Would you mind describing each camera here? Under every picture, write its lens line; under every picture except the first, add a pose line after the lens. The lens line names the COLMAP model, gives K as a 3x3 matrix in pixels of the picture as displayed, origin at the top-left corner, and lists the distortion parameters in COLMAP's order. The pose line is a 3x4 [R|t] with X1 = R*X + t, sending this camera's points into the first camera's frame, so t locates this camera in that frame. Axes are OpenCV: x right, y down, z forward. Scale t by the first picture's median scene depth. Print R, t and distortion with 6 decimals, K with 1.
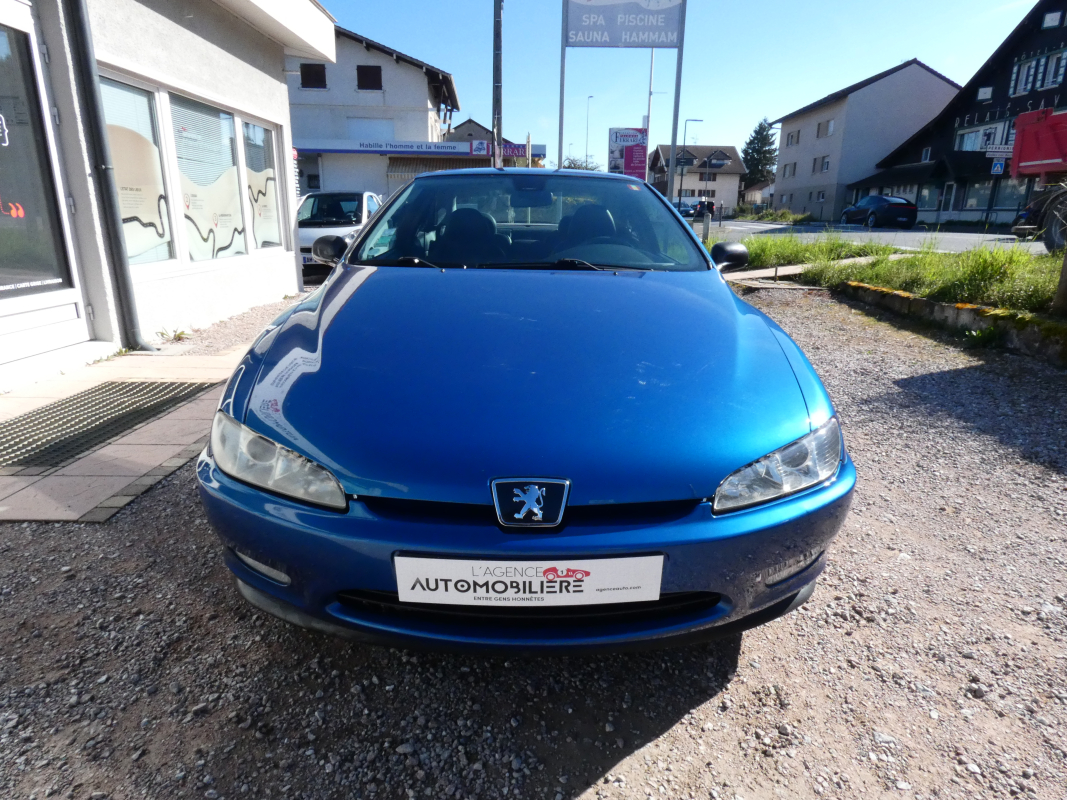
lens RADIAL K [[638.2, 0, 542.2], [0, 638.2, 389.9], [0, 0, 1]] dist [-0.003897, 0.004598]
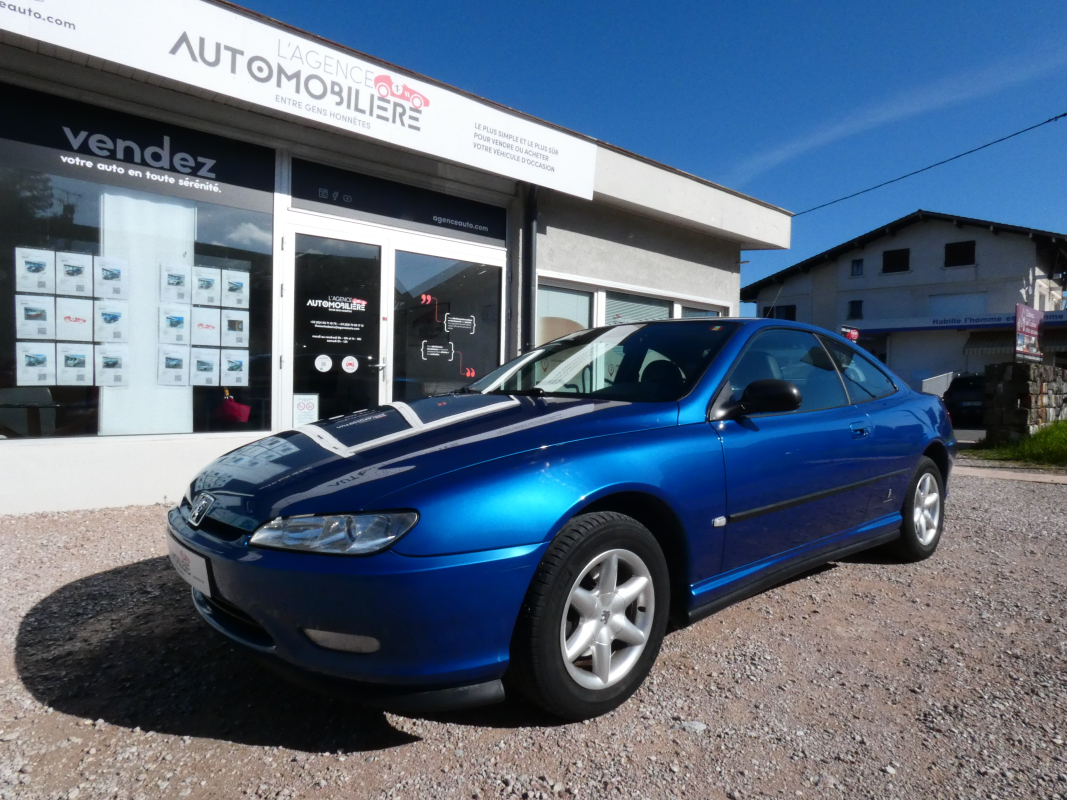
lens RADIAL K [[638.2, 0, 542.2], [0, 638.2, 389.9], [0, 0, 1]] dist [-0.003897, 0.004598]
pose [[0.640834, 0.002304, -0.767676, 0.868390], [-0.213362, 0.961131, -0.175224, -0.001601], [0.737433, 0.276083, 0.616417, 0.299287]]
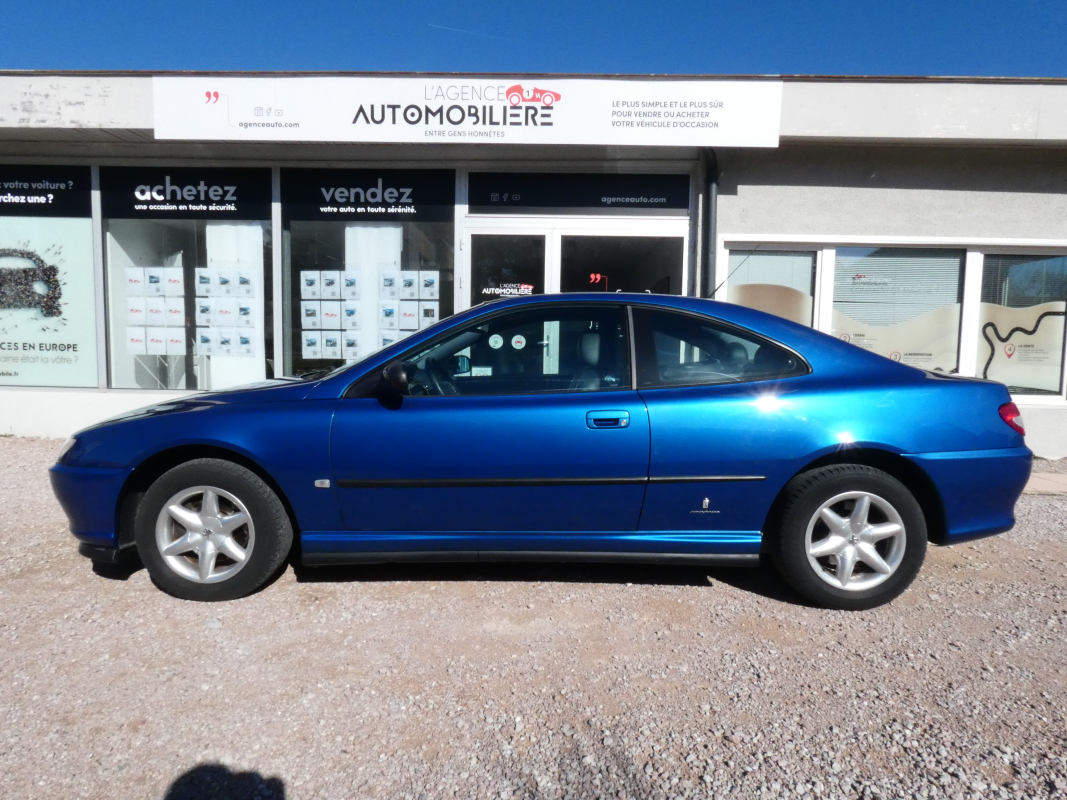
lens RADIAL K [[644.2, 0, 538.7], [0, 644.2, 393.9], [0, 0, 1]] dist [-0.016867, 0.025554]
pose [[-0.034428, 0.059593, -0.997629, 1.384896], [-0.284029, 0.956476, 0.066936, -0.349891], [0.958197, 0.285660, -0.016003, 1.402137]]
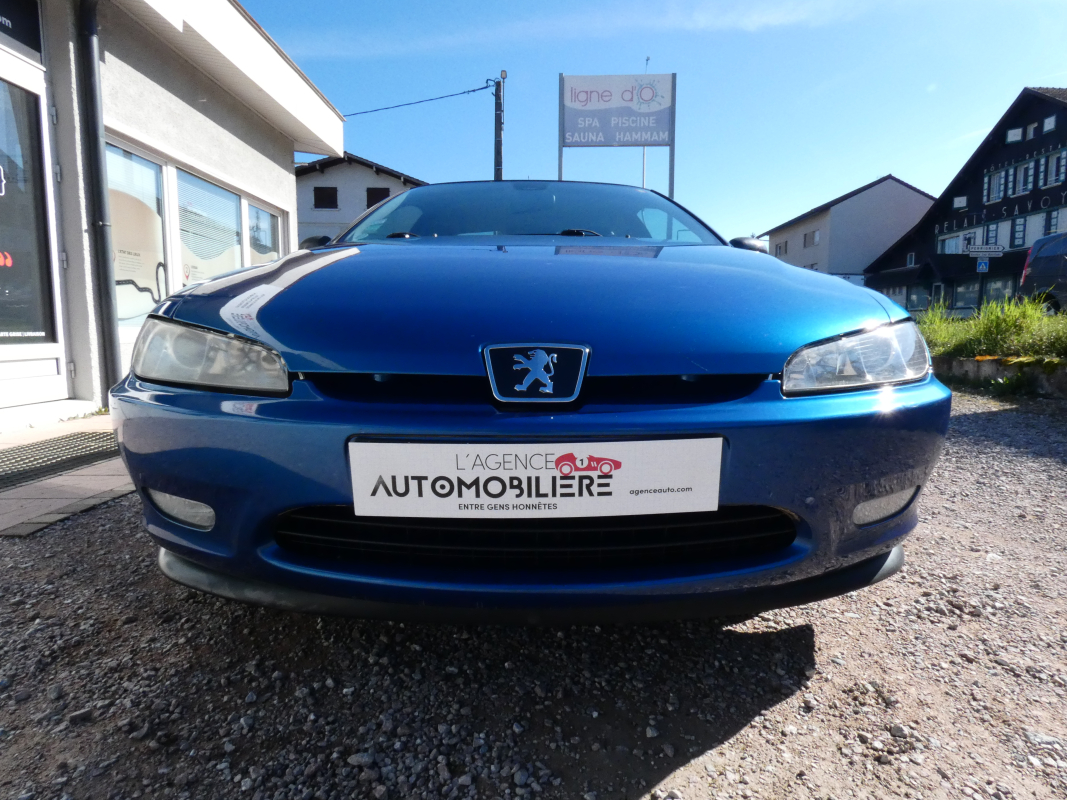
lens RADIAL K [[636.0, 0, 543.2], [0, 636.0, 389.2], [0, 0, 1]] dist [0.000658, 0.000418]
pose [[0.999867, -0.016199, -0.001911, -0.004750], [0.015628, 0.984938, -0.172198, 0.163984], [0.004671, 0.172146, 0.985060, 0.141356]]
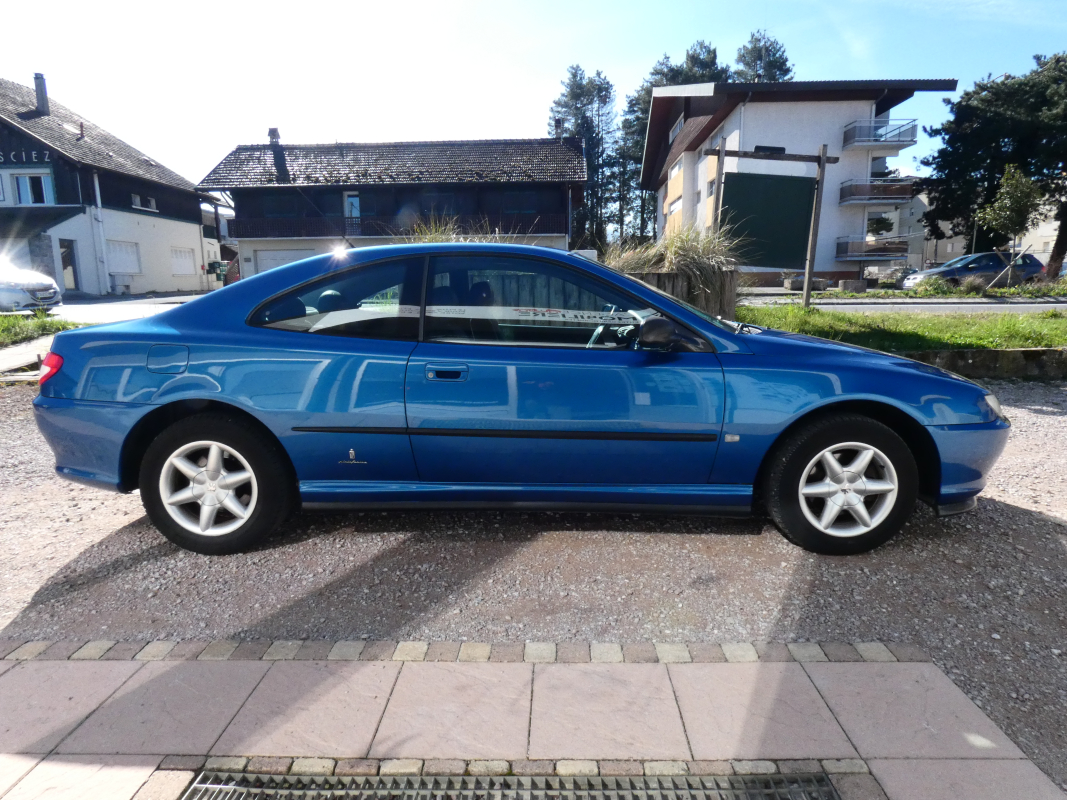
lens RADIAL K [[648.0, 0, 555.1], [0, 648.0, 388.1], [0, 0, 1]] dist [-0.008665, 0.001060]
pose [[0.025972, -0.175910, 0.984064, -1.423195], [0.277614, 0.946944, 0.161948, -0.375184], [-0.960342, 0.268984, 0.073429, 1.249158]]
